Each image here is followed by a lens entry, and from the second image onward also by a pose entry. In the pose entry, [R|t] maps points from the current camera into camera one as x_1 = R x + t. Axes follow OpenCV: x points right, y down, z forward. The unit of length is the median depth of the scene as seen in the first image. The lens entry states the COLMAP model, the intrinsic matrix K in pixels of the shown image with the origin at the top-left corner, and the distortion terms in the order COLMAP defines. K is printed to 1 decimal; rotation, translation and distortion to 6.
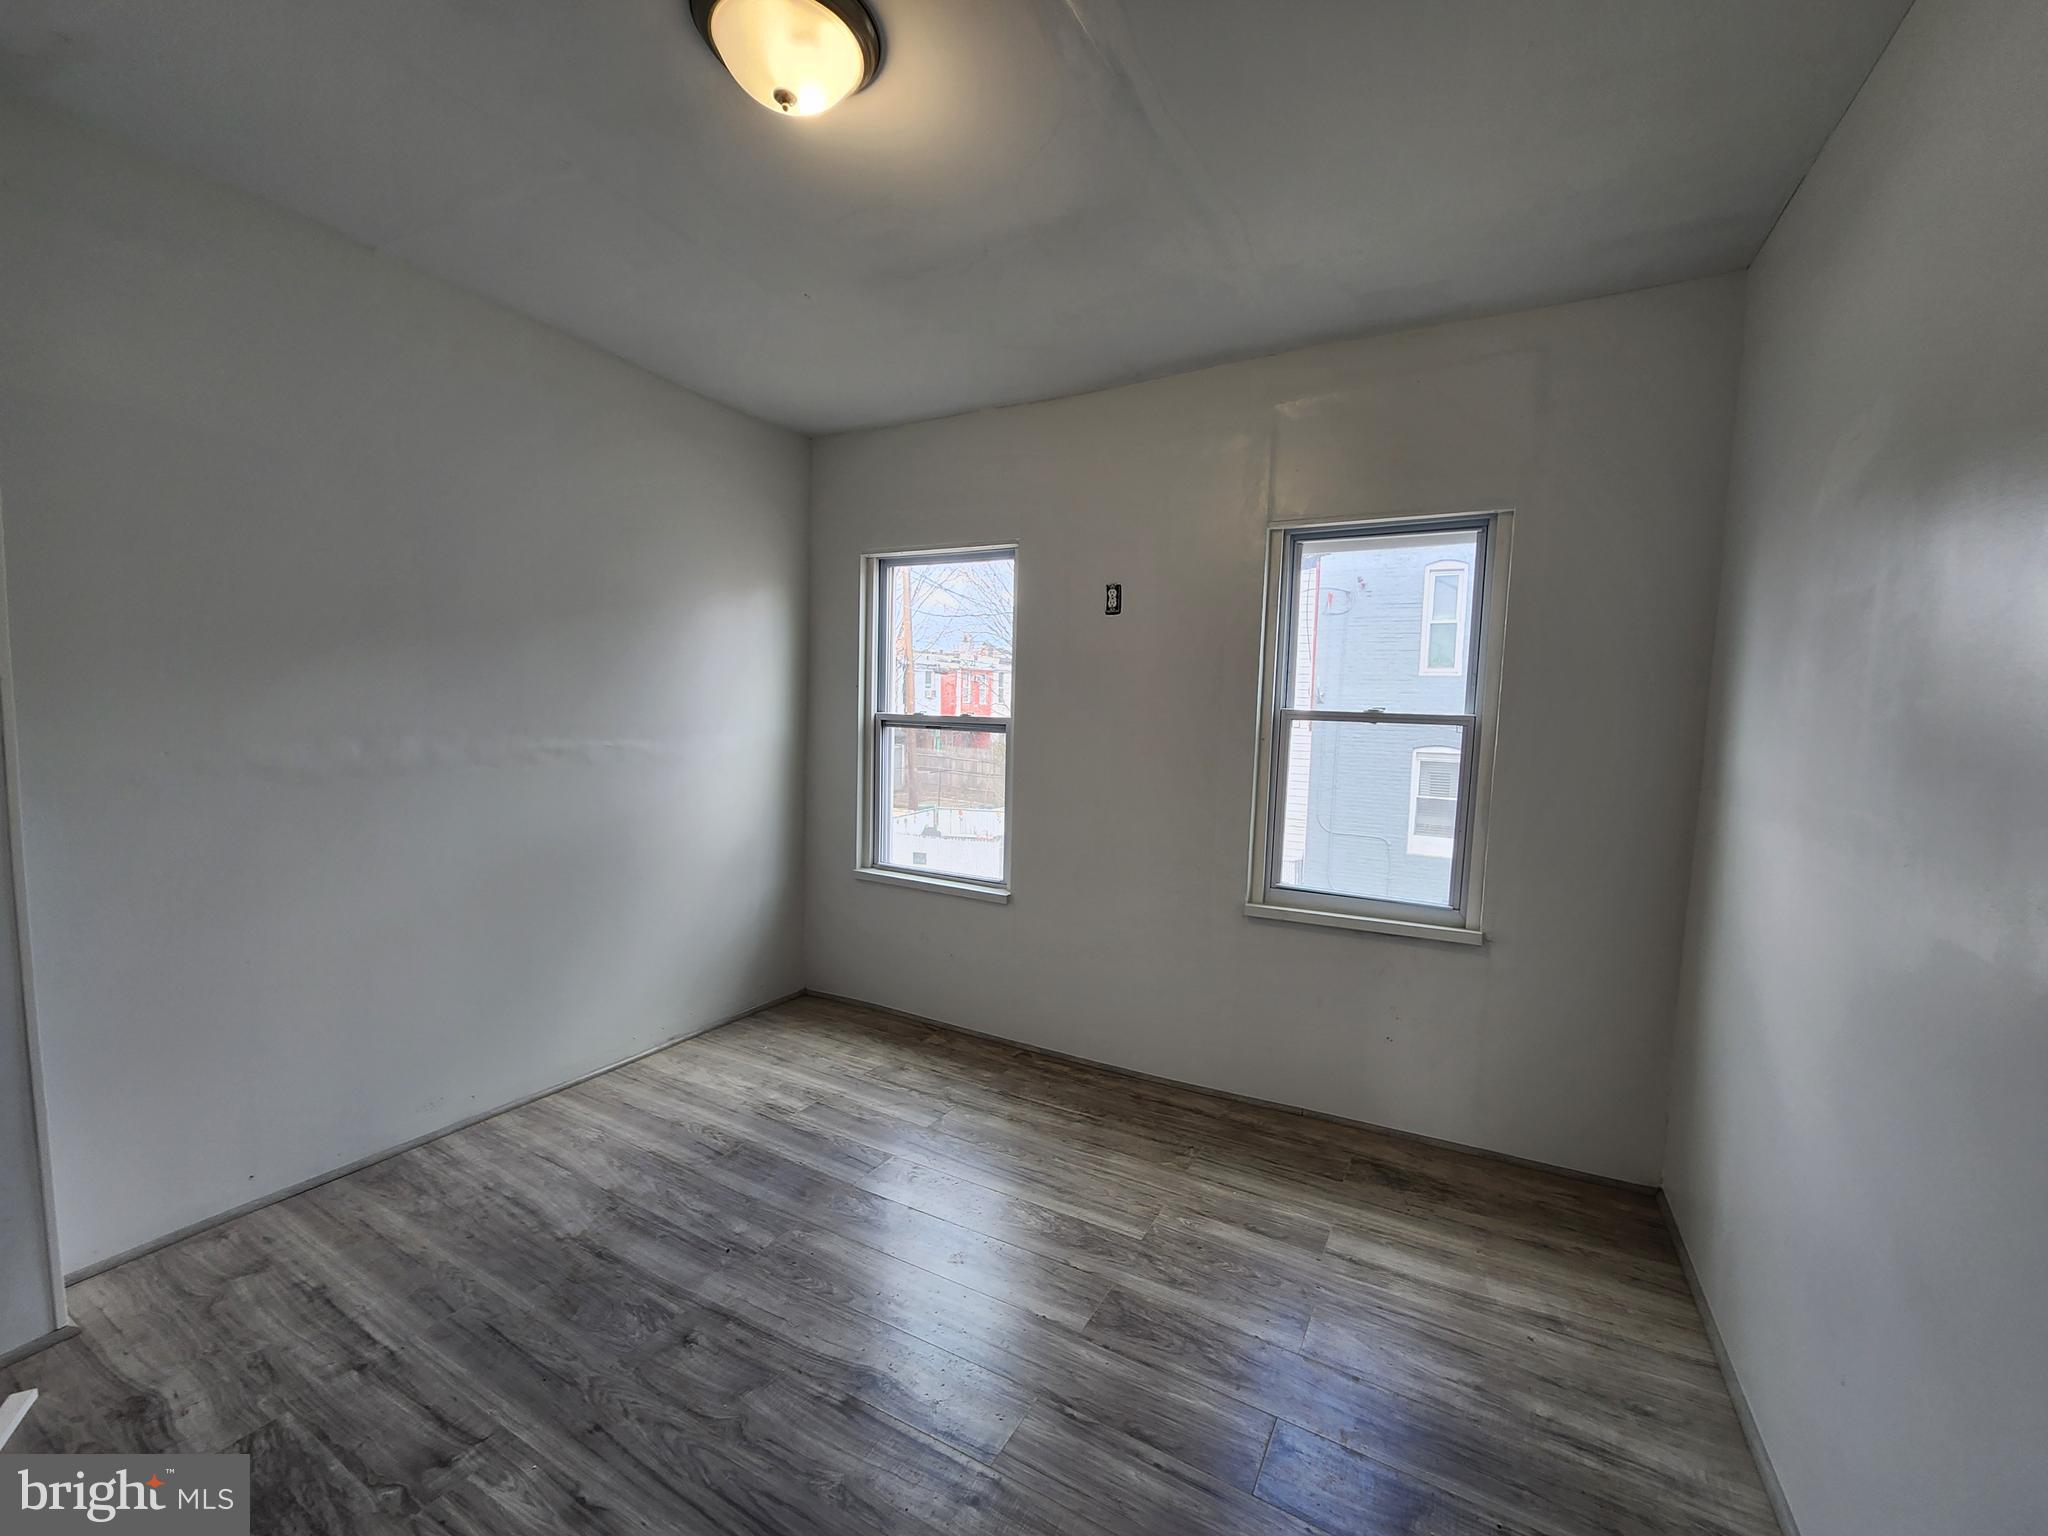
lens RADIAL K [[843.3, 0, 1025.3], [0, 843.3, 765.6], [0, 0, 1]] dist [-0.004320, 0.001339]
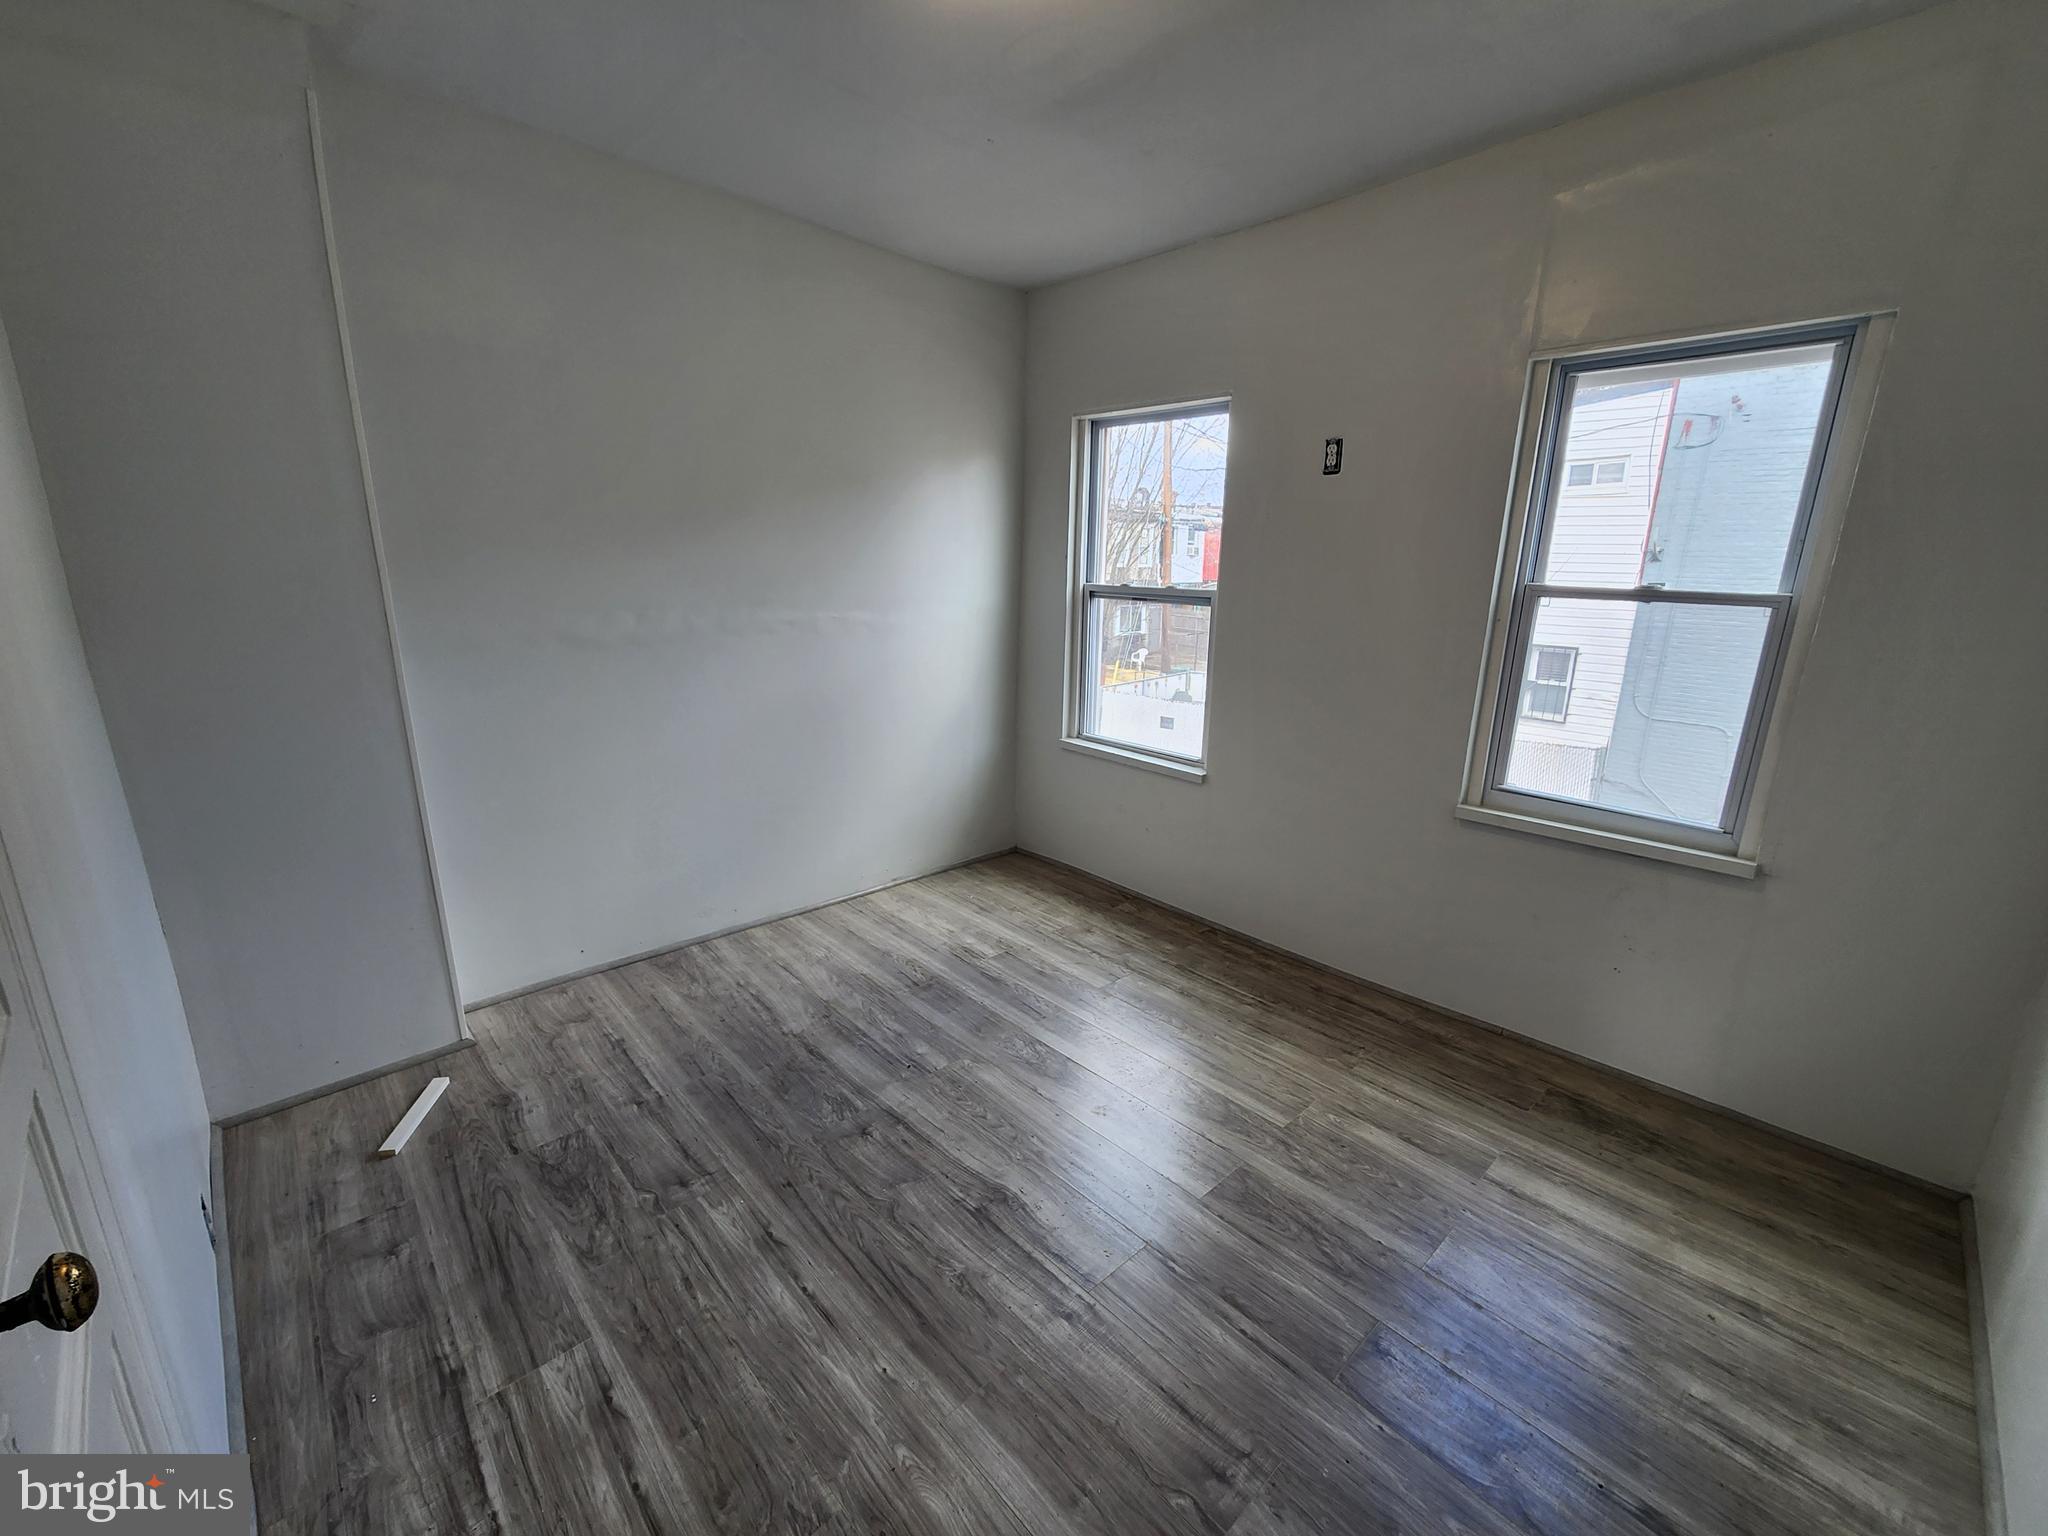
lens RADIAL K [[843.3, 0, 1017.0], [0, 843.3, 764.6], [0, 0, 1]] dist [-0.004320, 0.001339]
pose [[0.950066, 0.063778, -0.305463, 0.105567], [-0.013236, 0.986246, 0.164754, -0.024892], [0.311769, -0.152484, 0.937843, 0.019960]]
